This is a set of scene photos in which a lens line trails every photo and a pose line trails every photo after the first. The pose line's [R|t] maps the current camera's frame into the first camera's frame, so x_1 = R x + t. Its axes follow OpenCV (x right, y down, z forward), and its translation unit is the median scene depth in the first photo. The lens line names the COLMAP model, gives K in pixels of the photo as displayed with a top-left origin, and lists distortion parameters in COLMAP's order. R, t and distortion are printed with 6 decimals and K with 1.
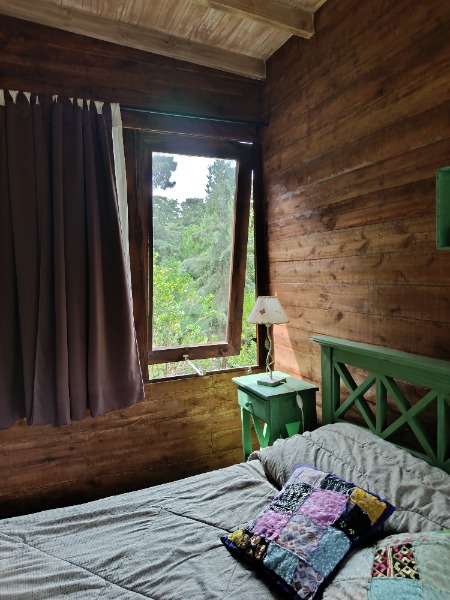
lens RADIAL K [[417.3, 0, 225.2], [0, 417.3, 299.5], [0, 0, 1]] dist [0.008253, 0.001928]
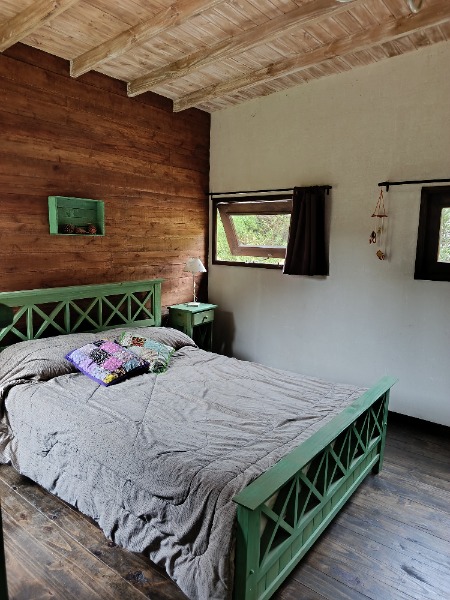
lens RADIAL K [[416.3, 0, 225.2], [0, 416.3, 299.8], [0, 0, 1]] dist [0.029070, -0.042870]
pose [[-0.470827, -0.114774, 0.874728, -1.554276], [0.042108, 0.987448, 0.152229, -0.072608], [-0.881220, 0.108506, -0.460084, 1.107096]]
